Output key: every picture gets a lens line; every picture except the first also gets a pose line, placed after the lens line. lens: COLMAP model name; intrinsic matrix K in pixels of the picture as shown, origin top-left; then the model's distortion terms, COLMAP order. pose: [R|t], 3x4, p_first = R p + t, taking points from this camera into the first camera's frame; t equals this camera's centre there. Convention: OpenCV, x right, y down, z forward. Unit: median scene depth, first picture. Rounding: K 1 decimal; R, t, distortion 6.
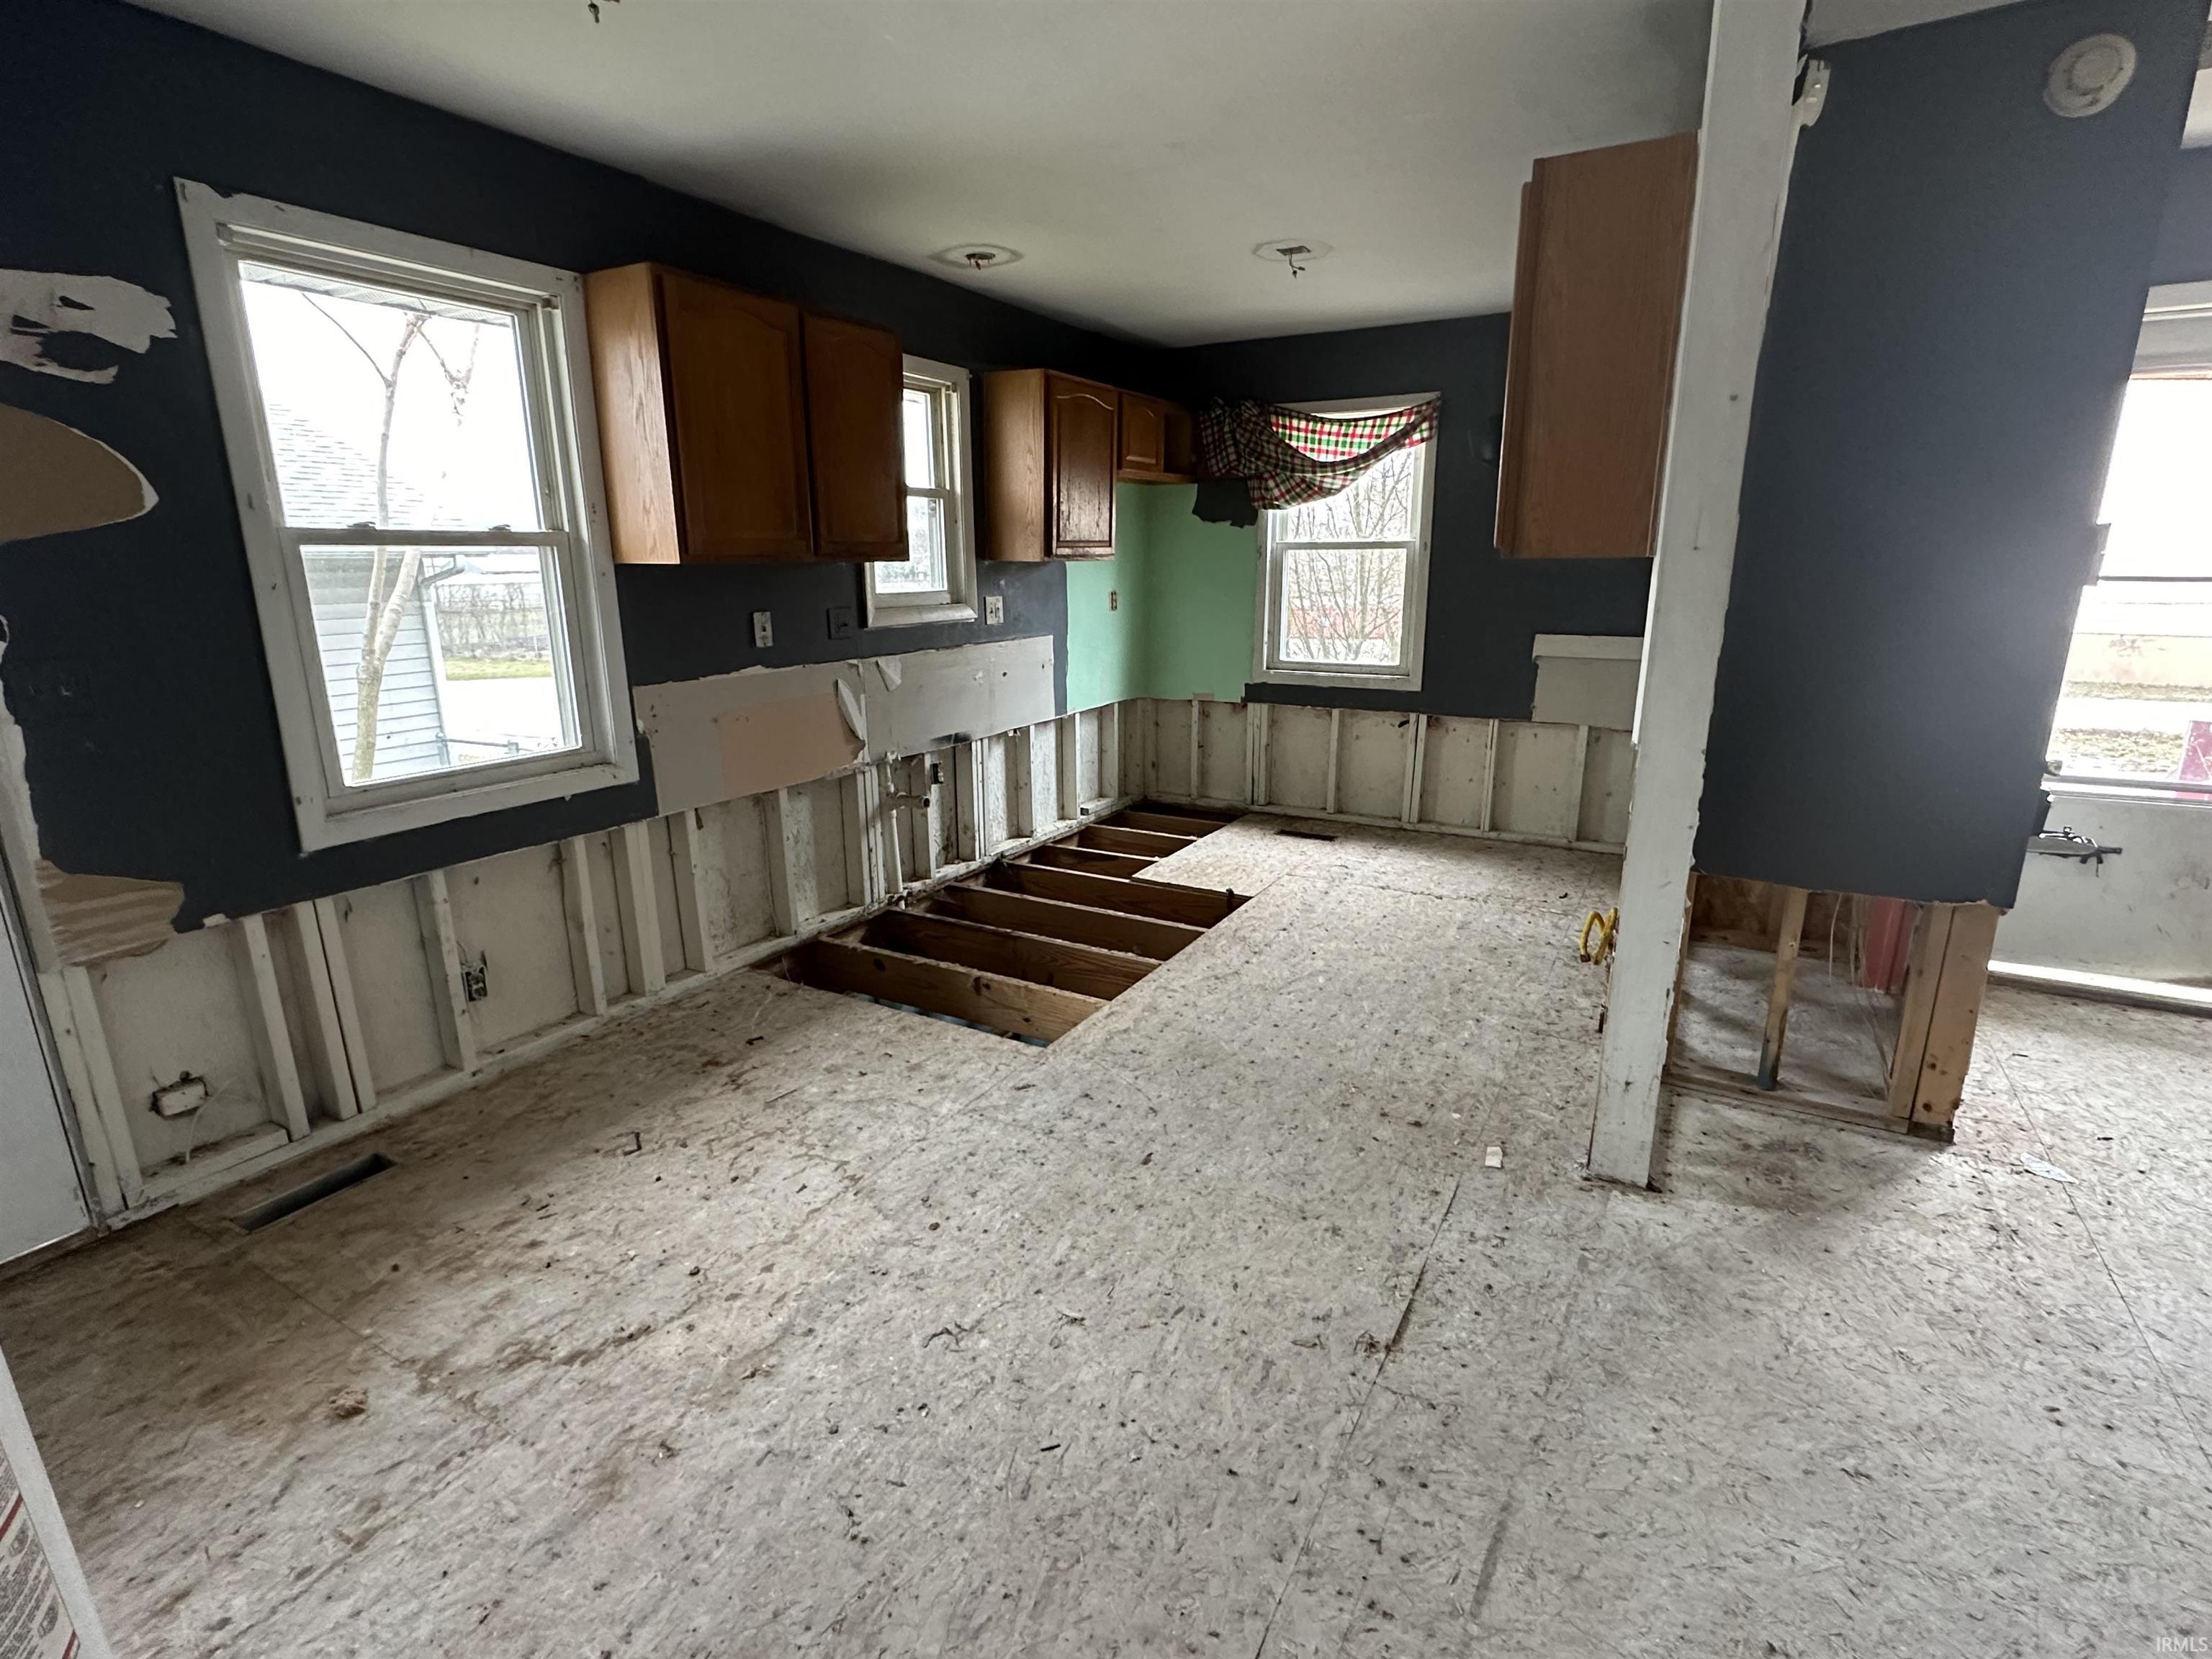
lens RADIAL K [[1056.1, 0, 1106.6], [0, 1056.1, 828.5], [0, 0, 1]] dist [-0.001155, -0.000635]
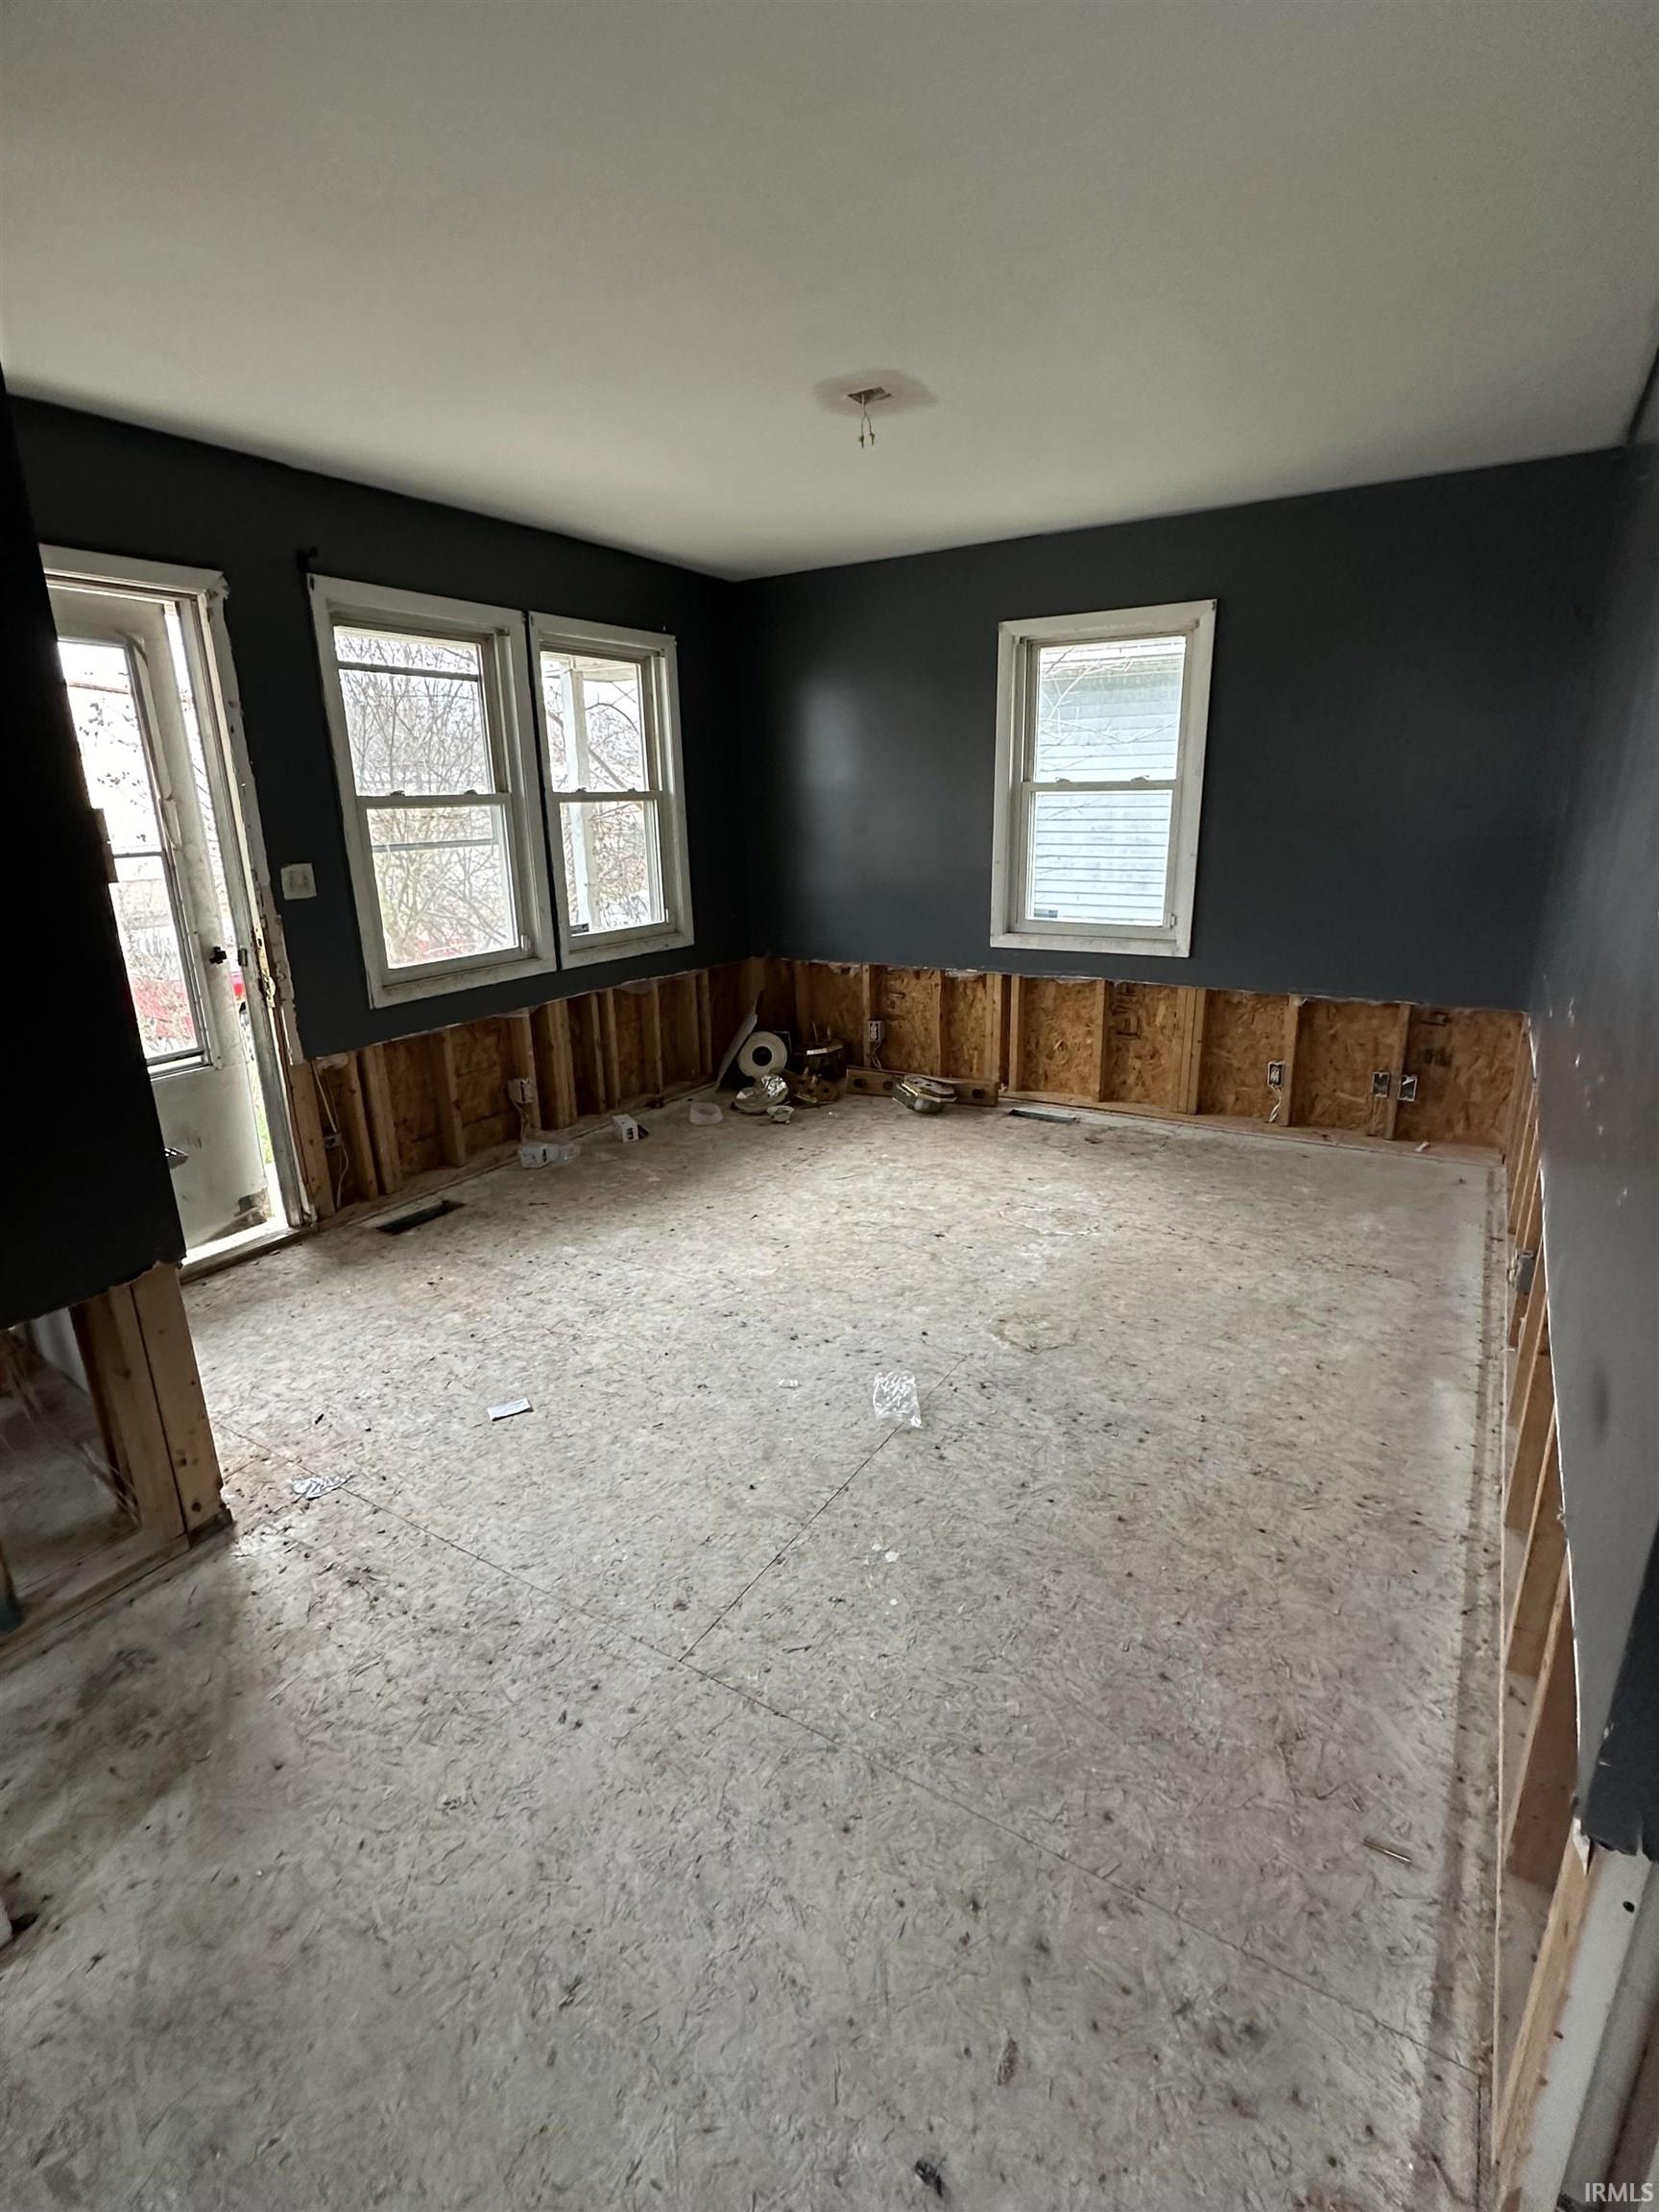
lens RADIAL K [[1056.1, 0, 829.9], [0, 1056.1, 1107.7], [0, 0, 1]] dist [-0.001155, -0.000635]
pose [[0.033728, -0.281571, 0.958947, 0.089956], [0.269351, 0.926552, 0.262586, -0.119374], [-0.962451, 0.249437, 0.107092, 0.373774]]
